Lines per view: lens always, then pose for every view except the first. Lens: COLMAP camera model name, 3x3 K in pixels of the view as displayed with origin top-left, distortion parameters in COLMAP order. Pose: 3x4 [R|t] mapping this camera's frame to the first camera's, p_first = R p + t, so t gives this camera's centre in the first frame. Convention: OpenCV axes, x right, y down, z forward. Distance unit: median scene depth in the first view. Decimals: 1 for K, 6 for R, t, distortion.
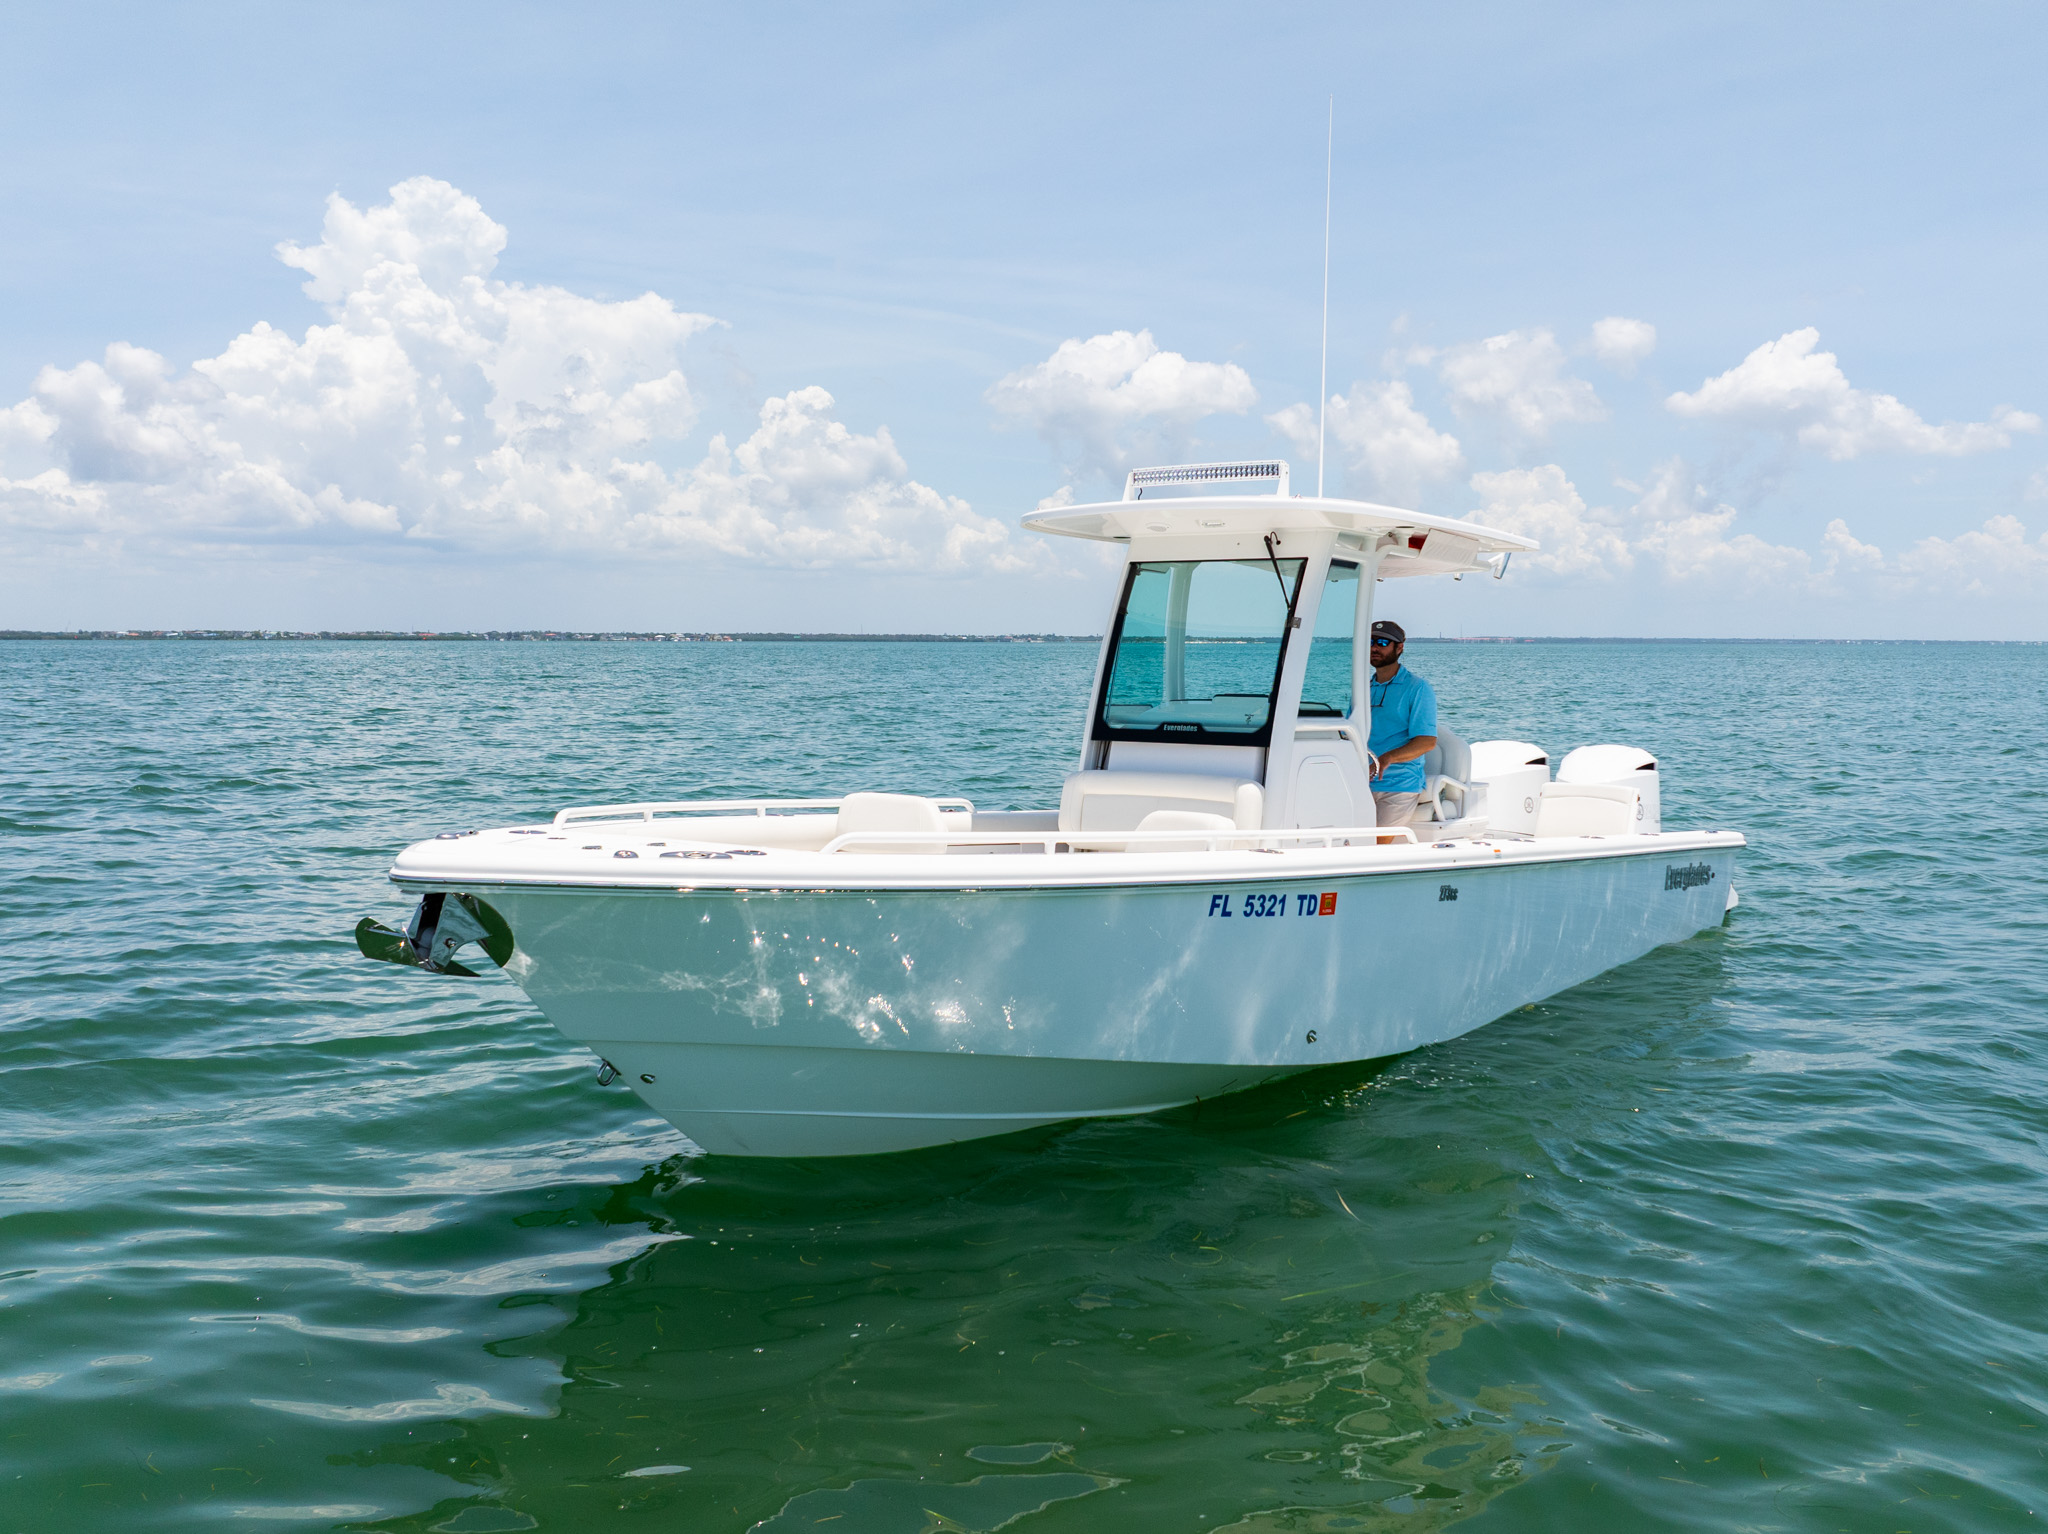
lens RADIAL K [[1671.1, 0, 1025.2], [0, 1671.1, 768.2], [0, 0, 1]] dist [0.001120, 0.002172]
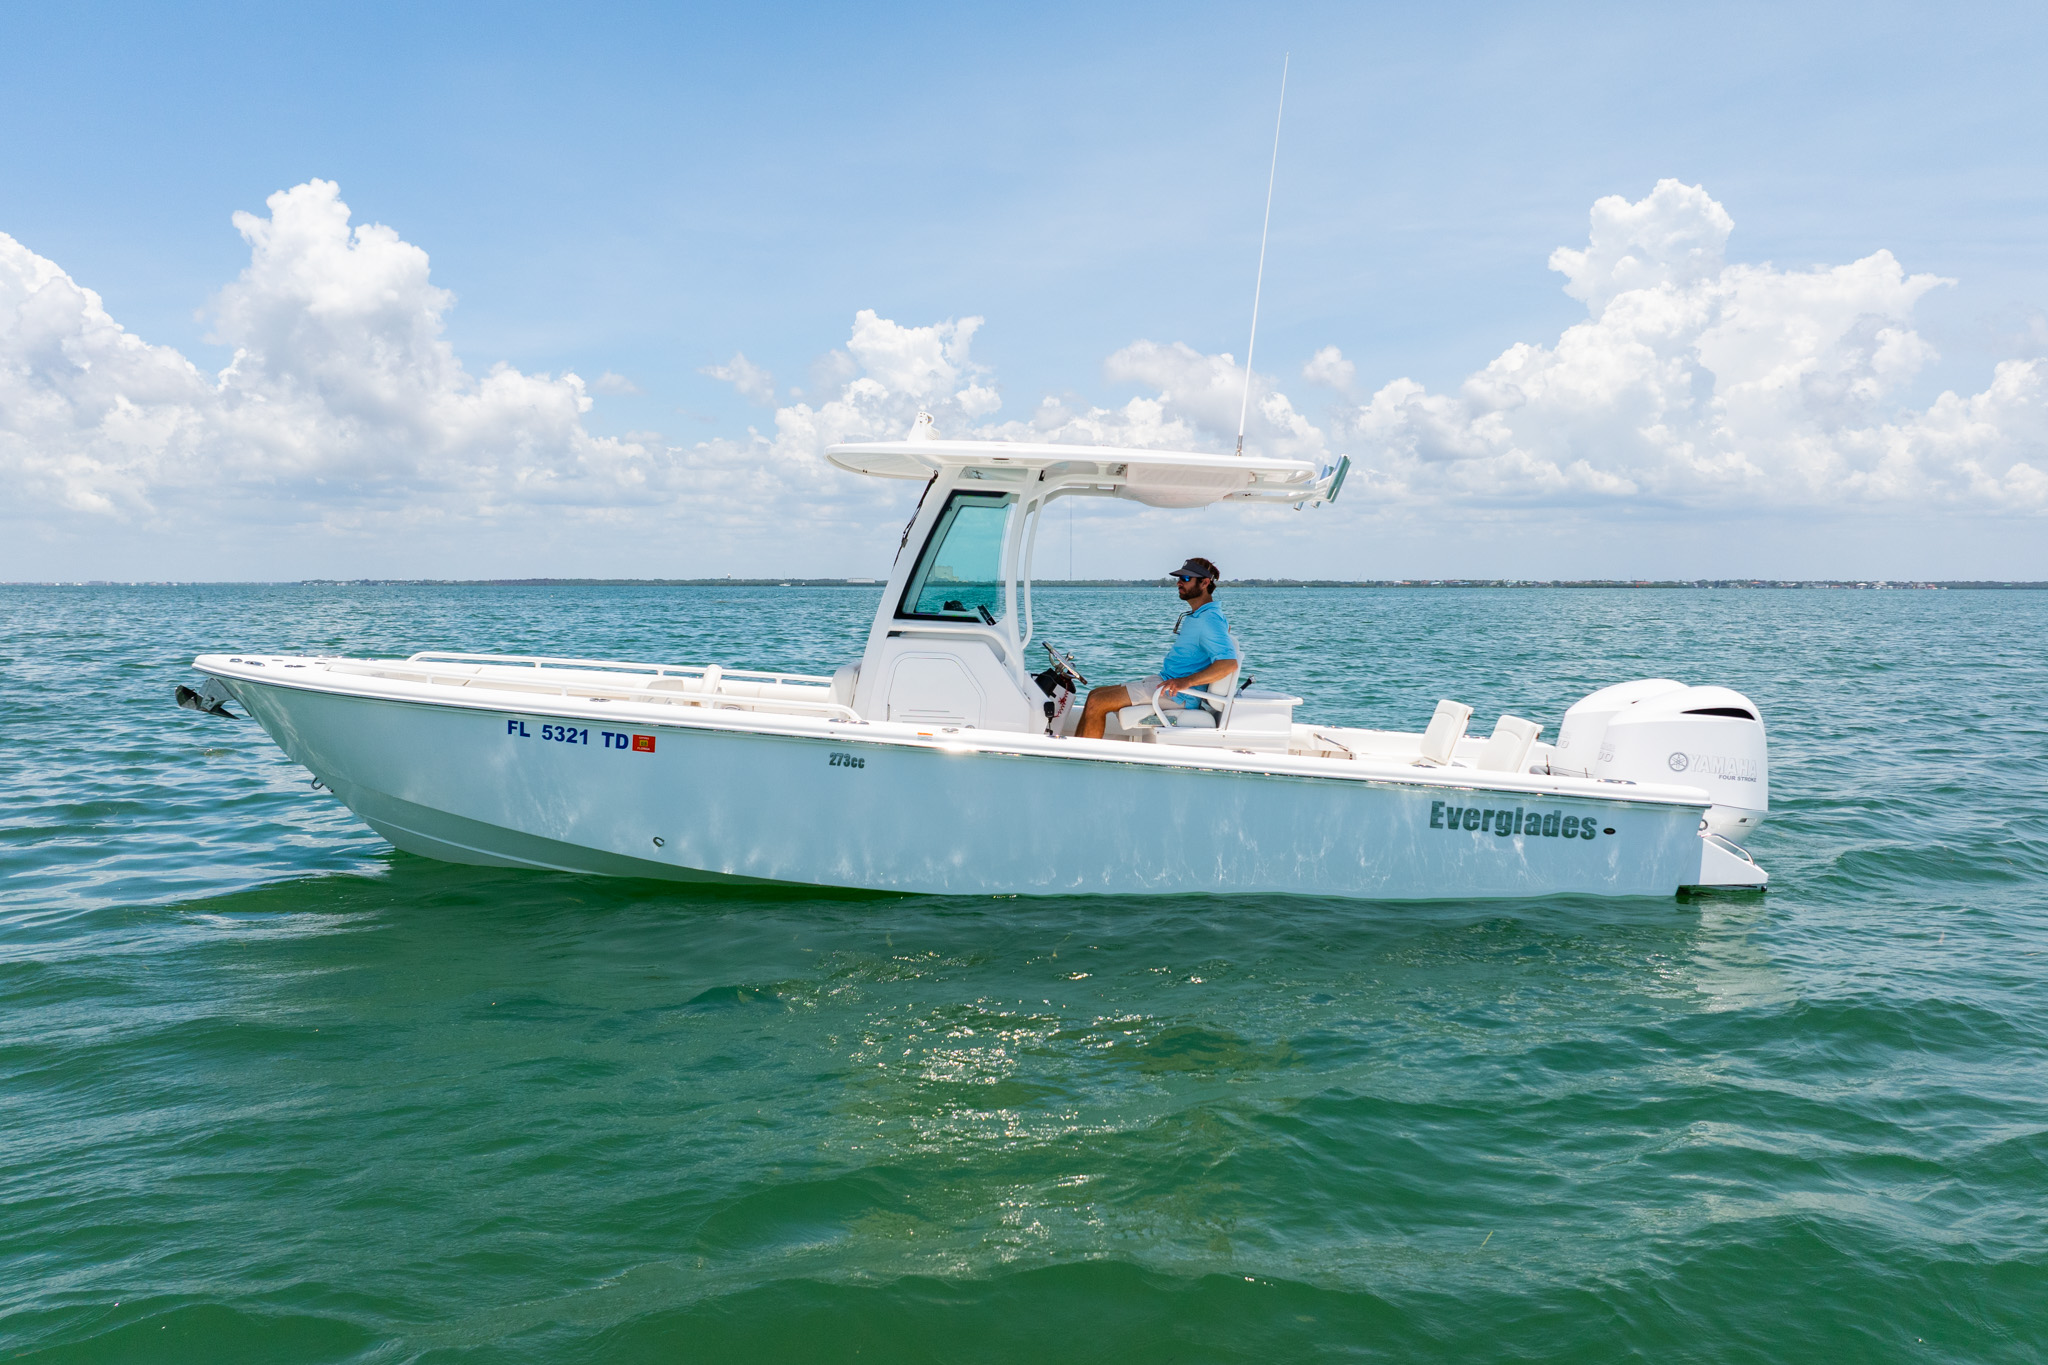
lens RADIAL K [[1439.5, 0, 1020.7], [0, 1439.5, 671.5], [0, 0, 1]] dist [-0.005713, -0.002211]
pose [[0.635558, 0.044769, -0.770754, 0.134972], [-0.061432, 0.998084, 0.007317, -0.000661], [0.769605, 0.042698, 0.637091, 0.049611]]
